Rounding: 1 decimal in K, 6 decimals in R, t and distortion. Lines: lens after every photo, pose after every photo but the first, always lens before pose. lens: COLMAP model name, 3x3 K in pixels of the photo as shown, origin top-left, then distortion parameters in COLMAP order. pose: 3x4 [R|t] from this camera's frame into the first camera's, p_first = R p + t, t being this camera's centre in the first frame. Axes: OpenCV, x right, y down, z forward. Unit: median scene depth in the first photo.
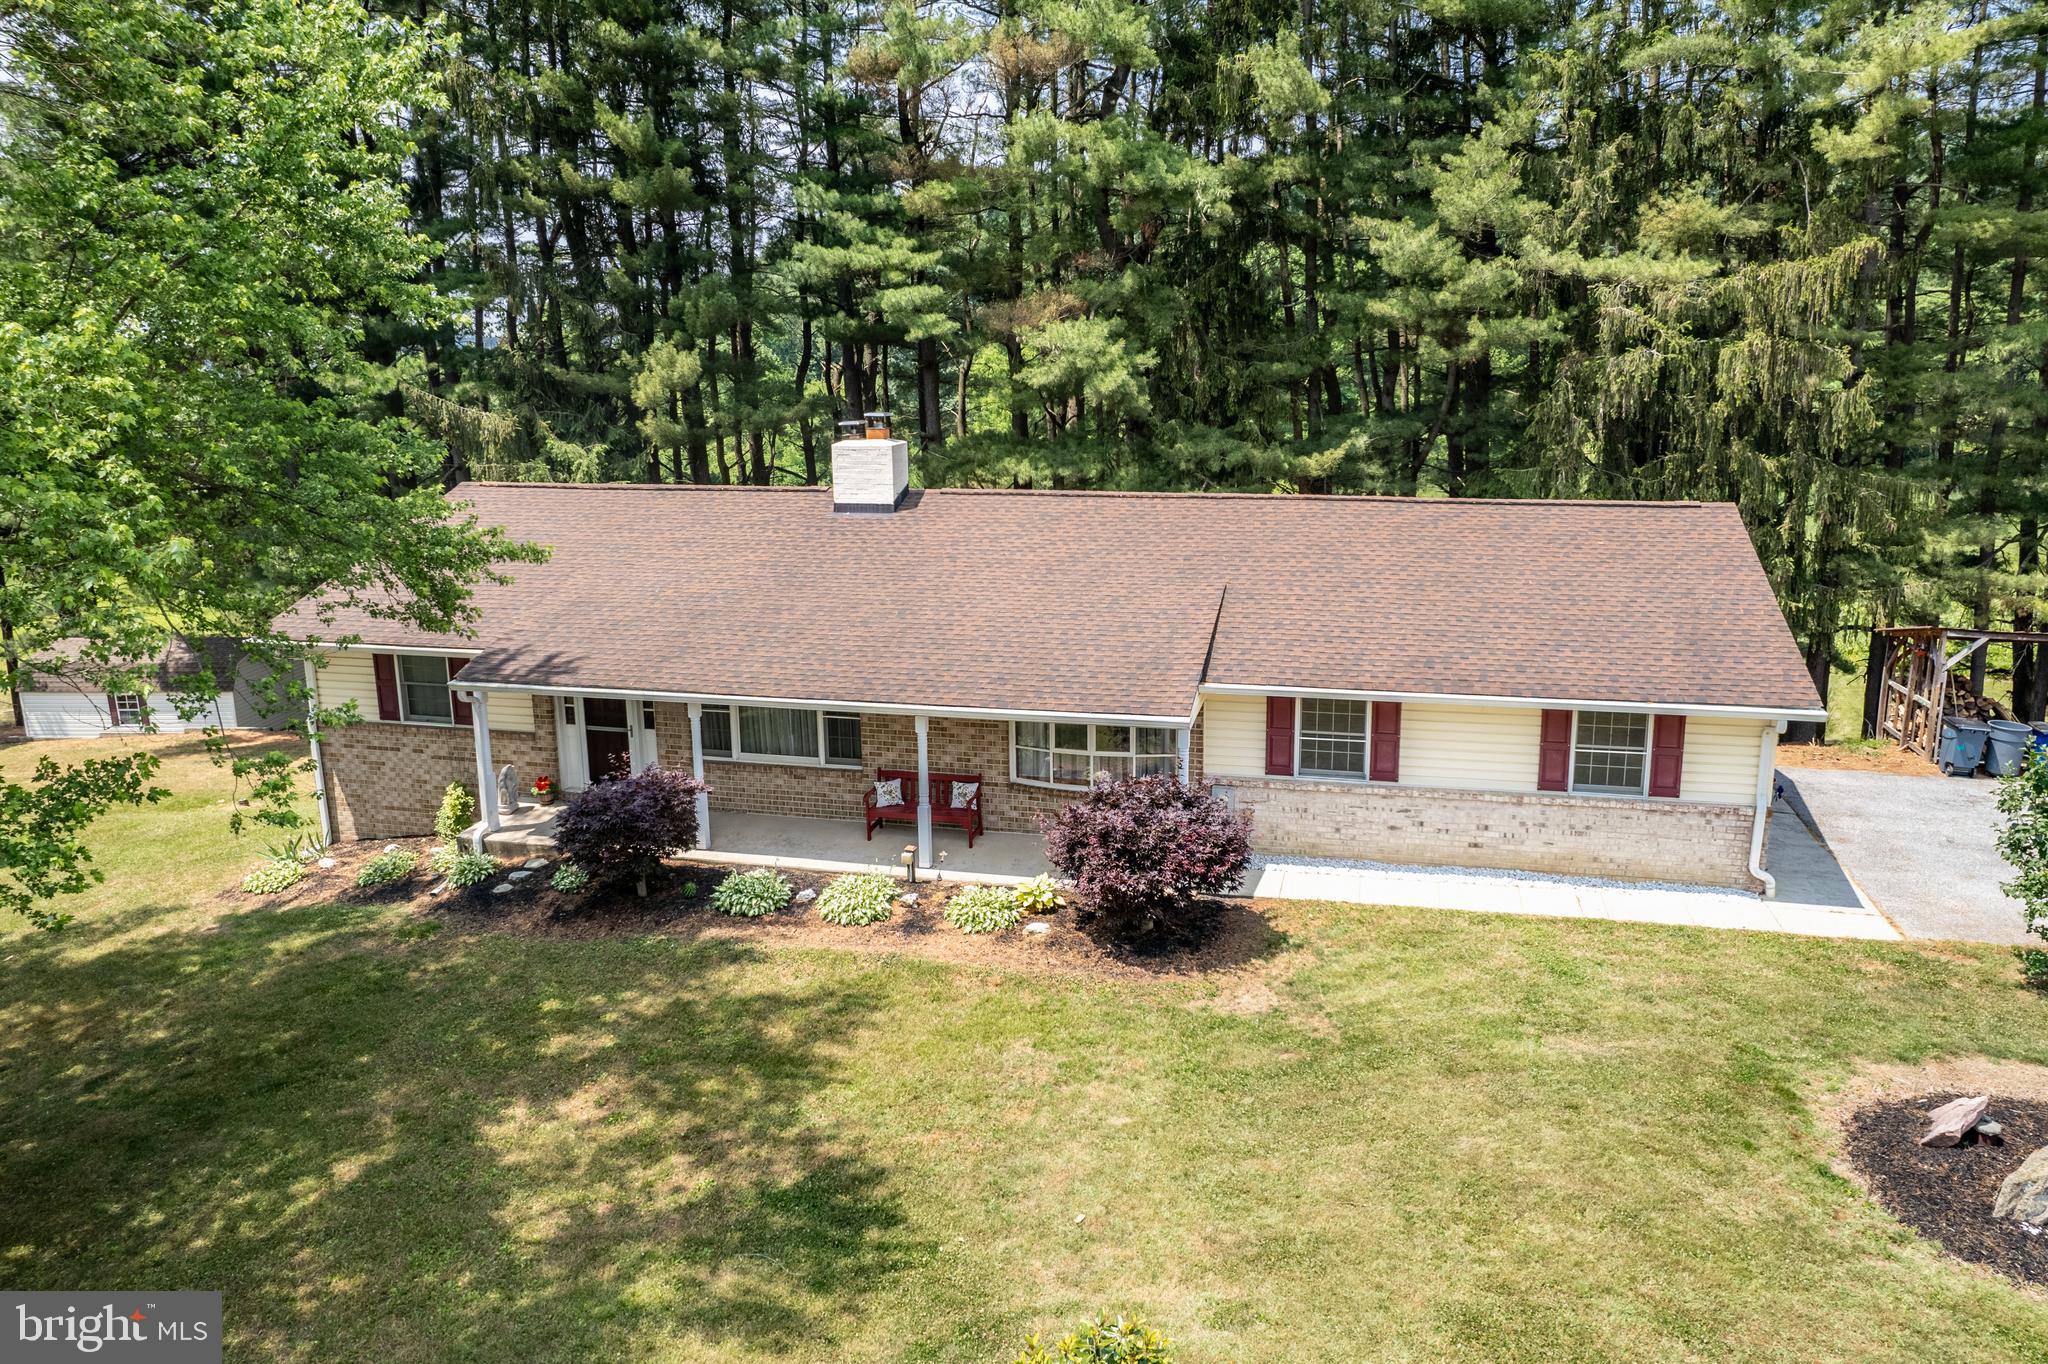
lens RADIAL K [[1425.6, 0, 1074.7], [0, 1425.6, 642.2], [0, 0, 1]] dist [-0.096552, 0.093312]
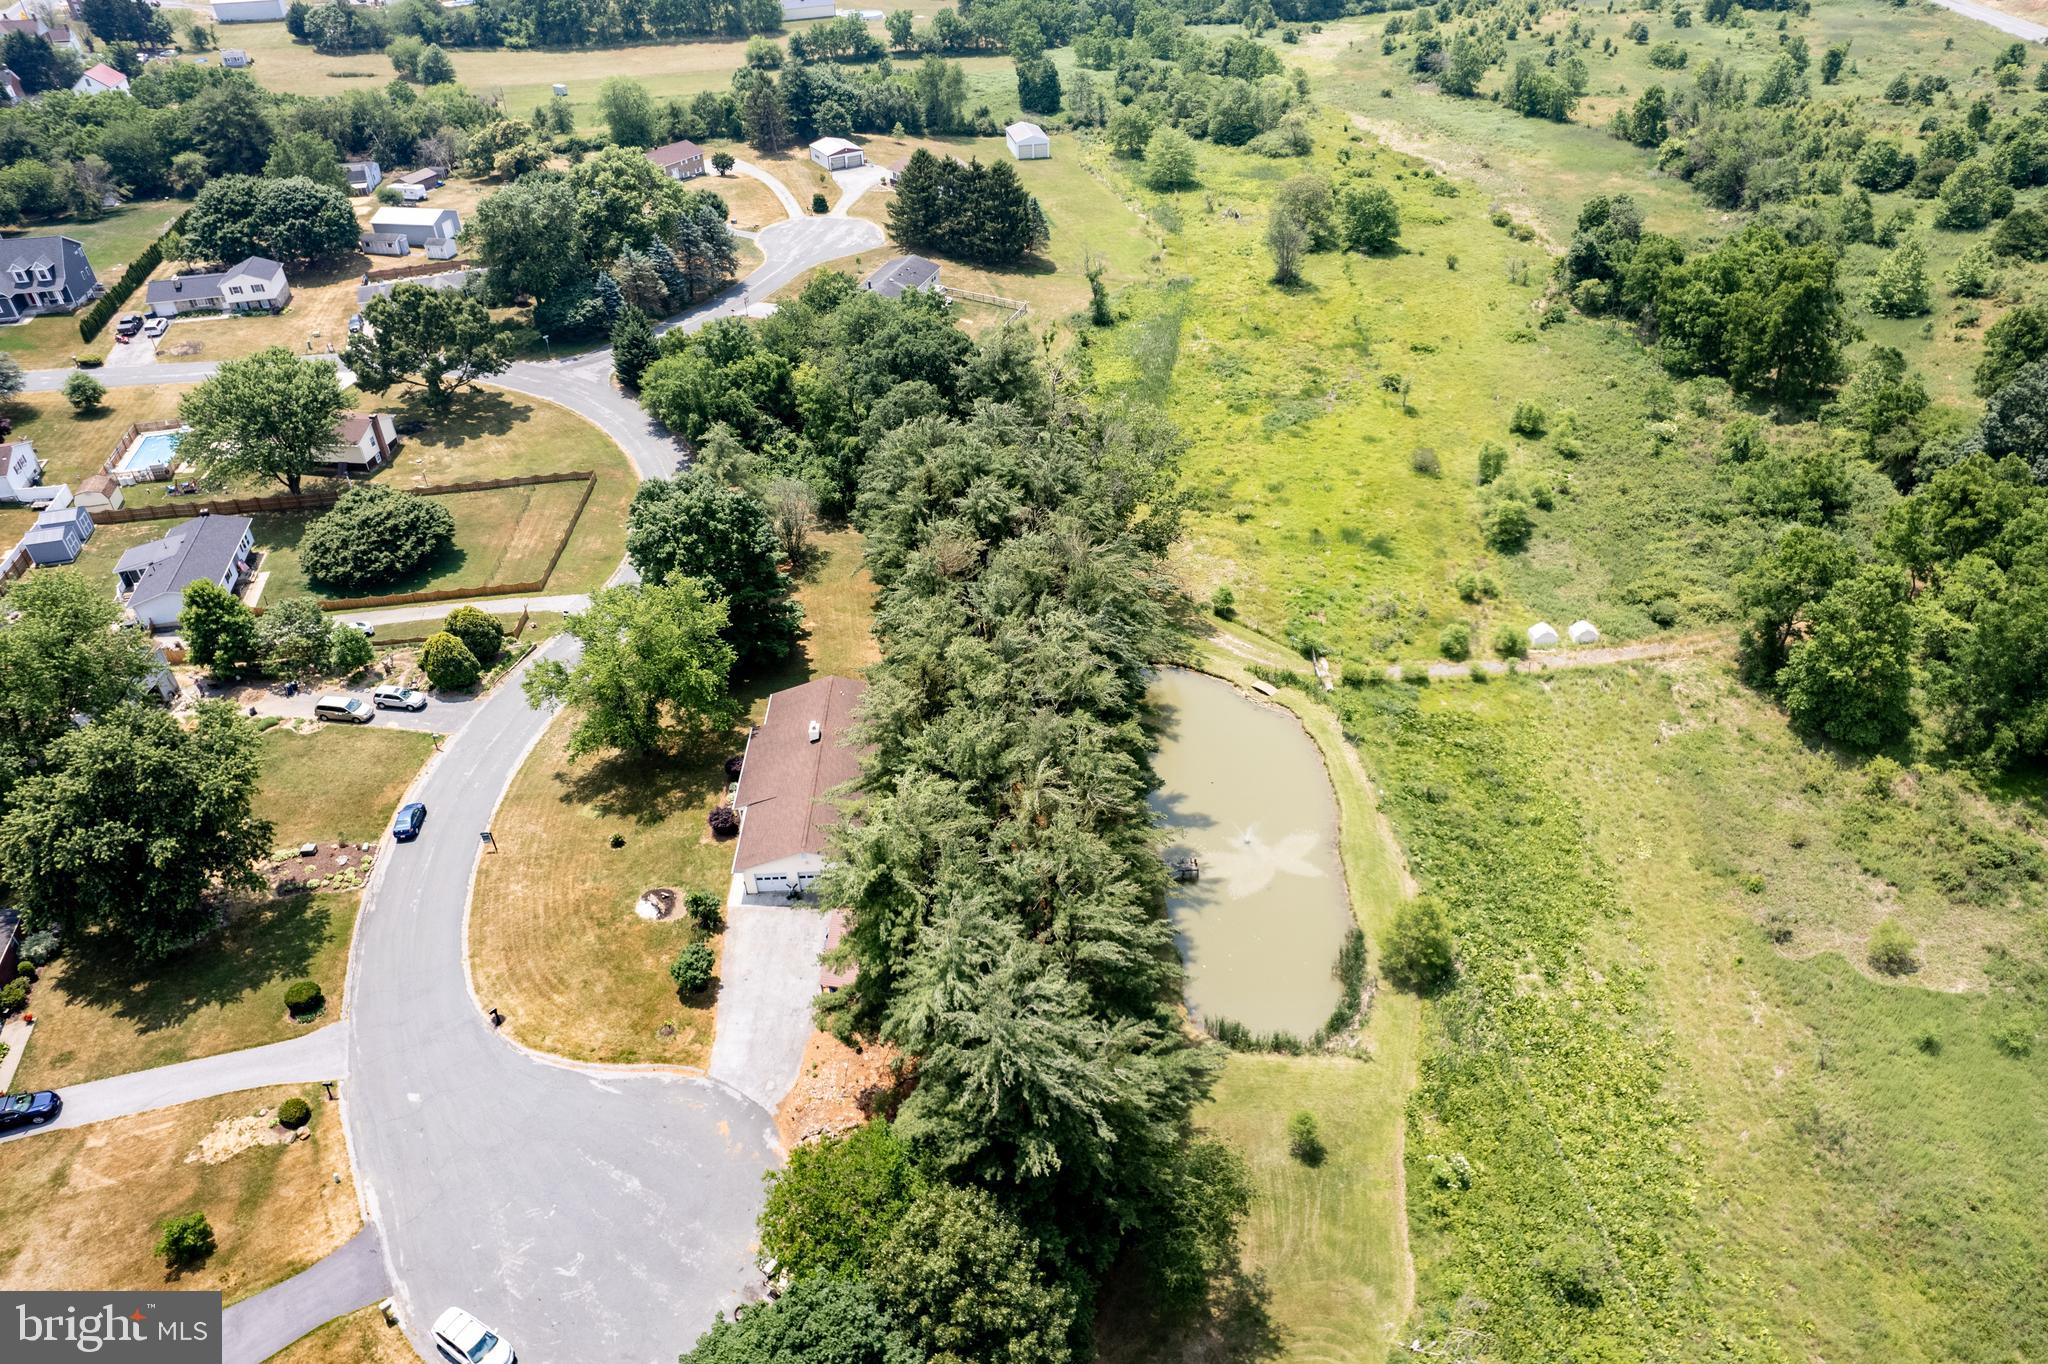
lens RADIAL K [[1373.6, 0, 1069.4], [0, 1373.6, 644.8], [0, 0, 1]] dist [-0.085720, 0.081940]
pose [[0.268809, 0.556742, -0.785990, 5.242333], [-0.182590, 0.830682, 0.525954, -4.347892], [0.945729, 0.002133, 0.324951, 0.434836]]
